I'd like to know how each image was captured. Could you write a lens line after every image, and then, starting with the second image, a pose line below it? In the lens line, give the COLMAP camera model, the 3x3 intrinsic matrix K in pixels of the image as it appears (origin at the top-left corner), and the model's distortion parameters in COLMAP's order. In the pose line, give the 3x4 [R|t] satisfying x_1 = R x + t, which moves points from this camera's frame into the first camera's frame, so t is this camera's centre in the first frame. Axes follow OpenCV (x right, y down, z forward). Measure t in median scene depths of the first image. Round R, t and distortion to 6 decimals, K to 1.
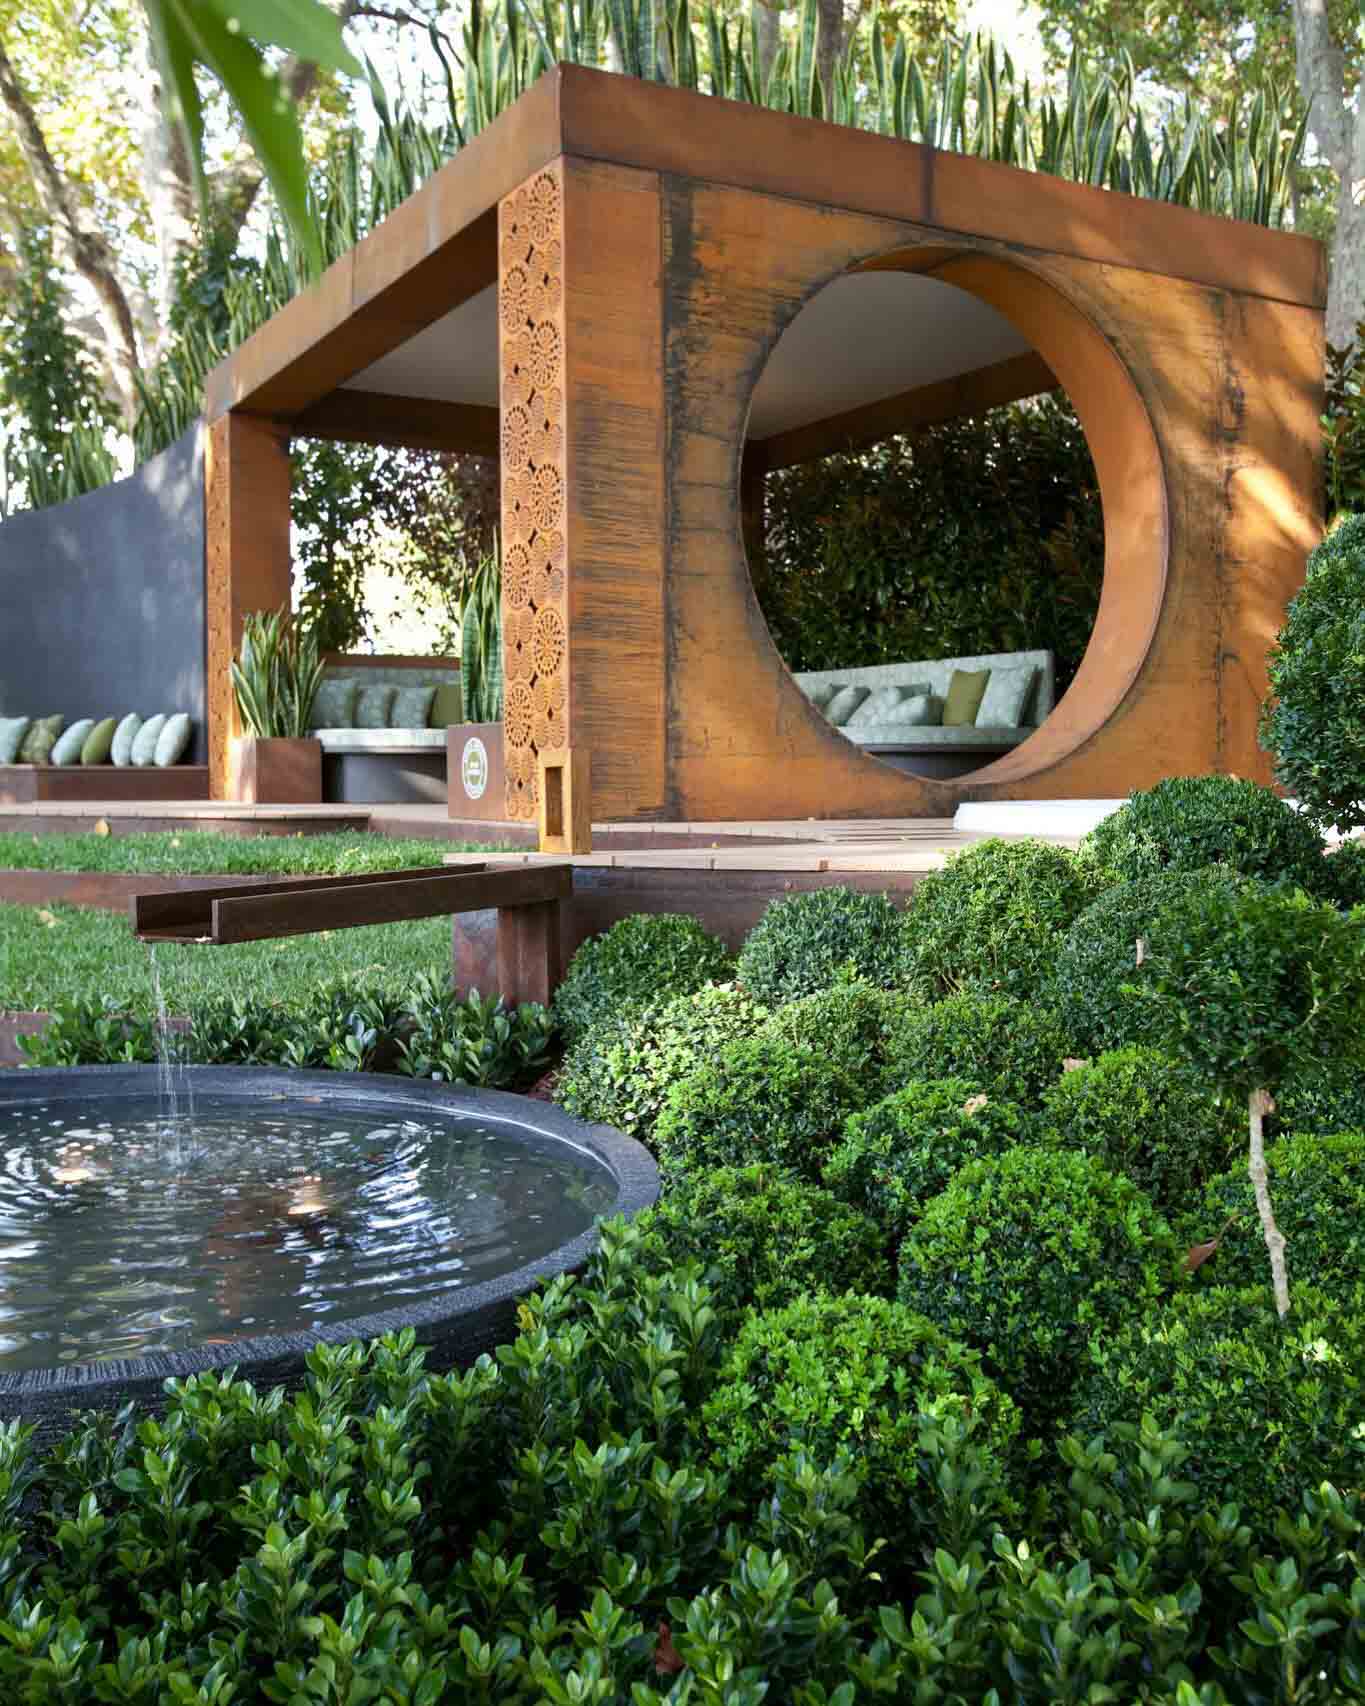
lens RADIAL K [[1597.7, 0, 693.4], [0, 1597.7, 848.9], [0, 0, 1]] dist [-0.061796, 0.000000]
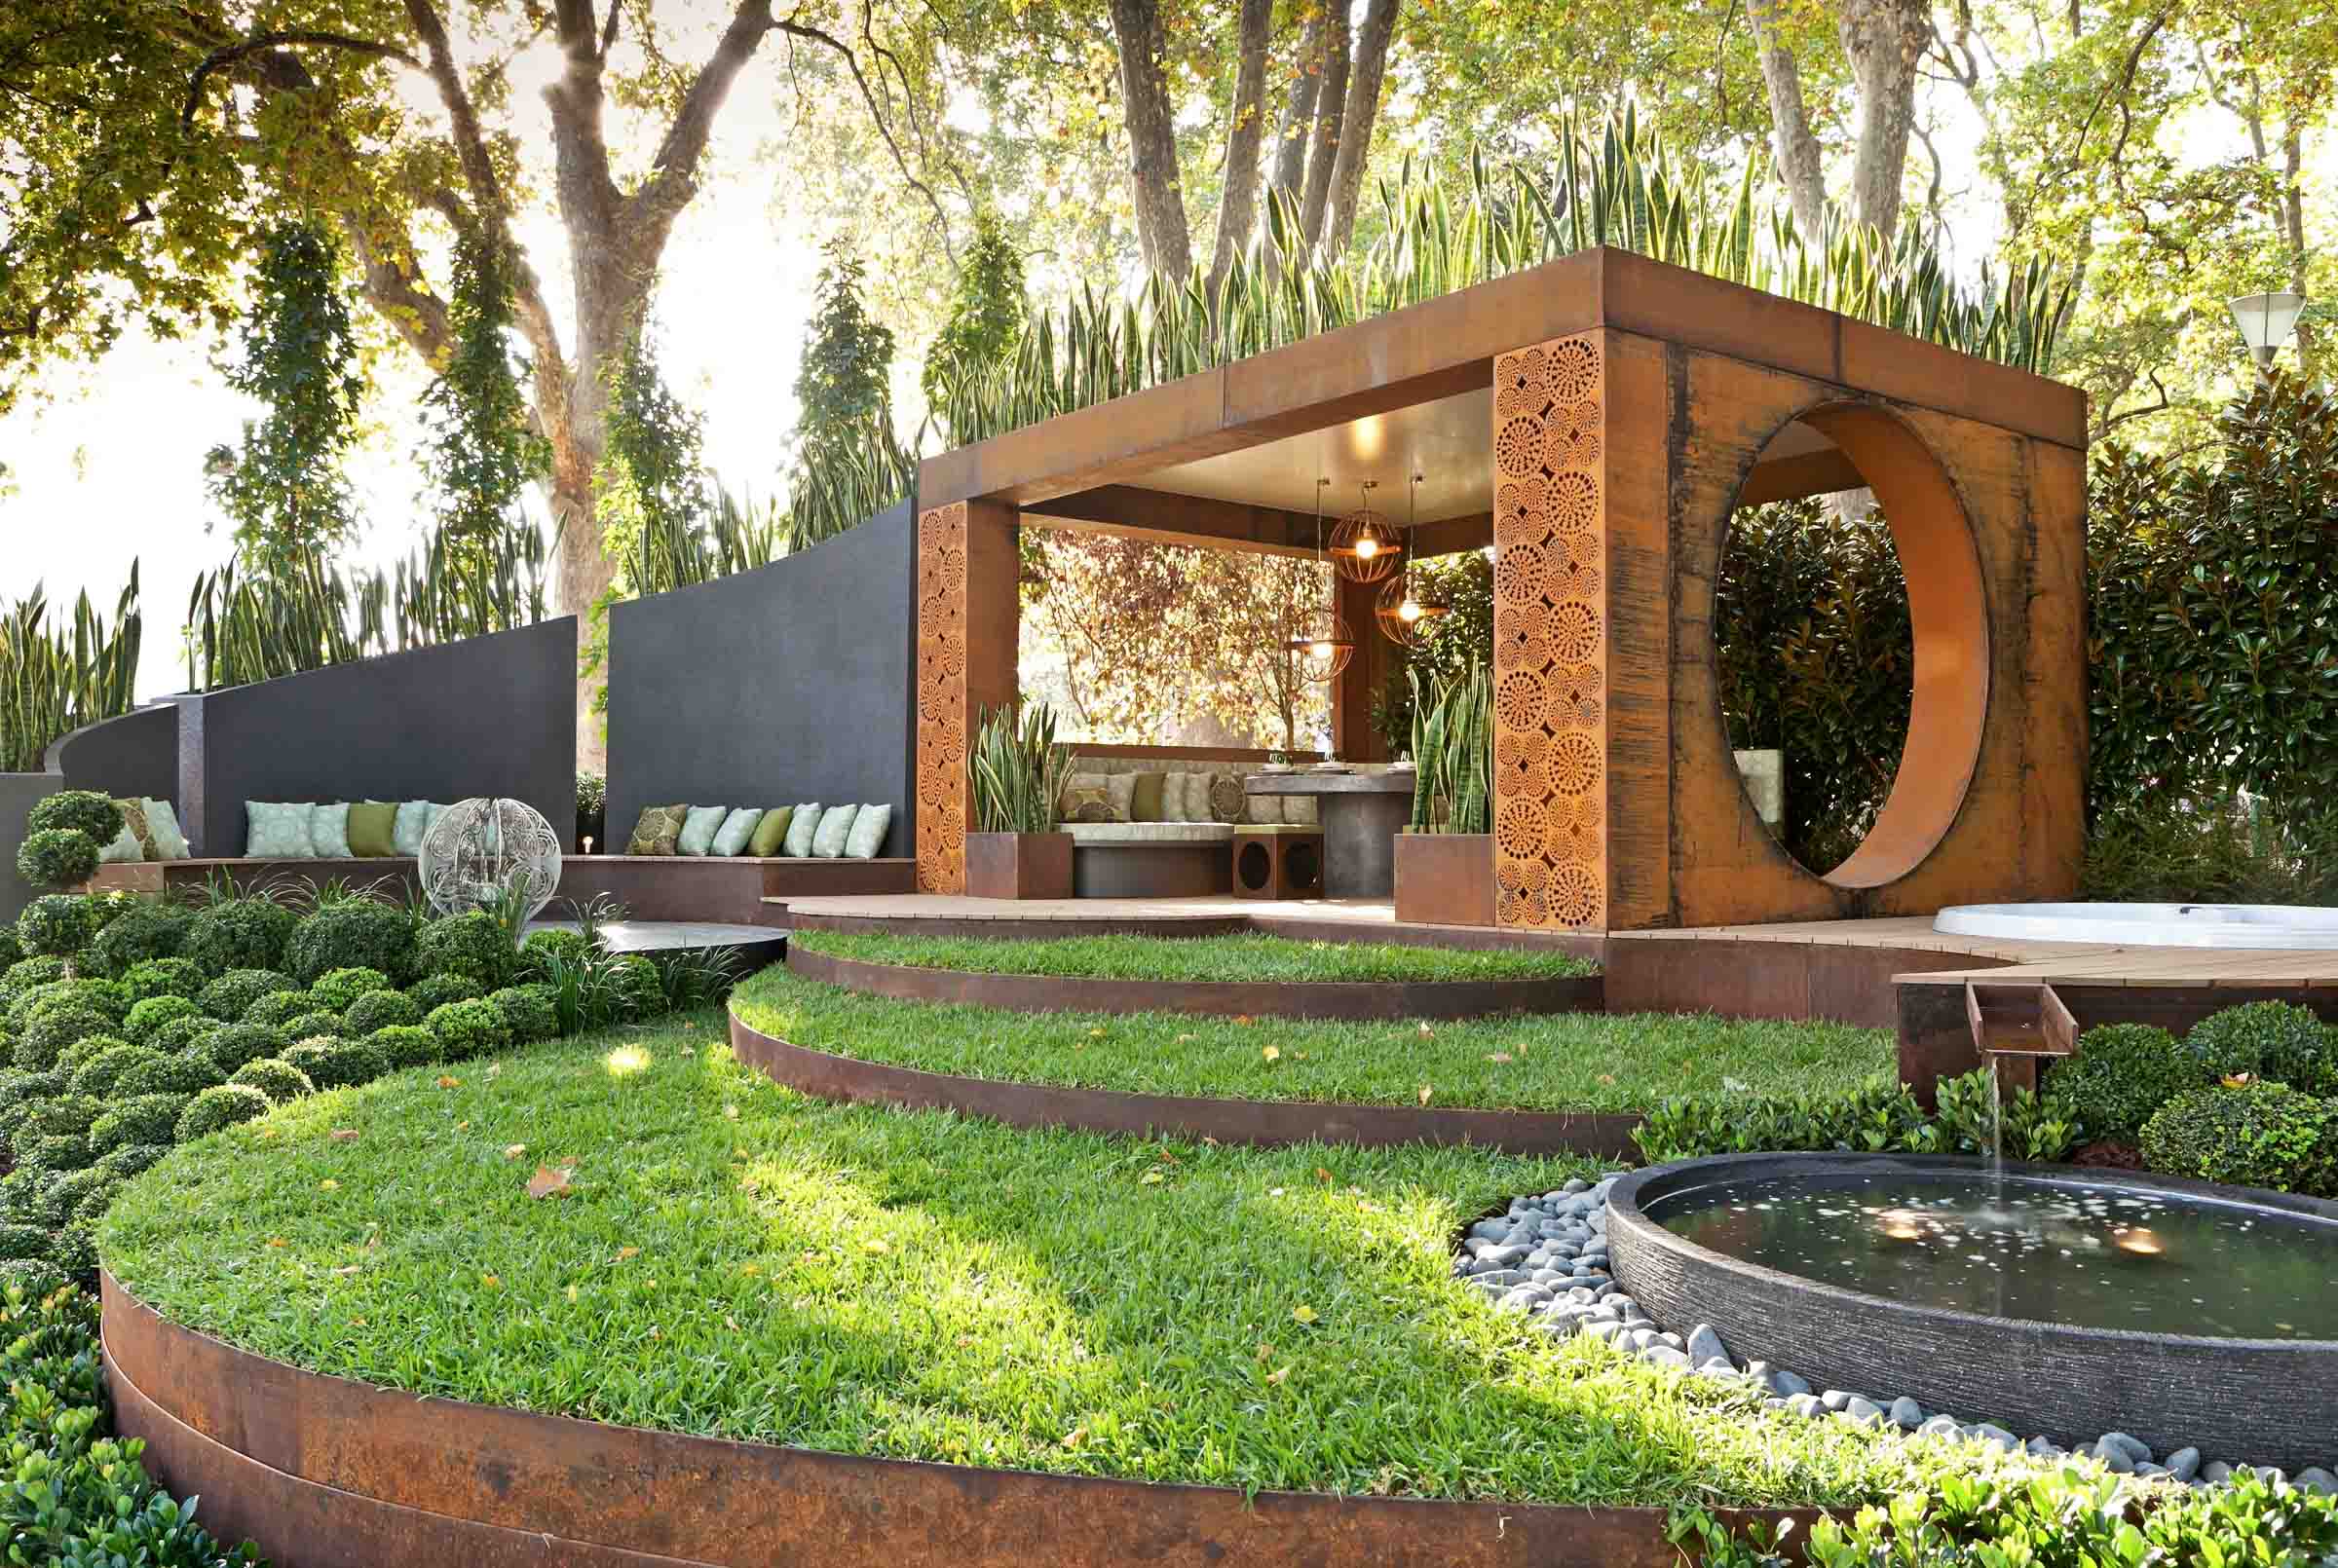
lens RADIAL K [[1823.0, 0, 1175.5], [0, 1823.0, 802.7], [0, 0, 1]] dist [0.003679, -0.003671]
pose [[0.991301, 0.004867, 0.131525, -0.516010], [0.003802, 0.997840, -0.065582, -0.022235], [-0.131561, 0.065511, 0.989141, -0.193006]]
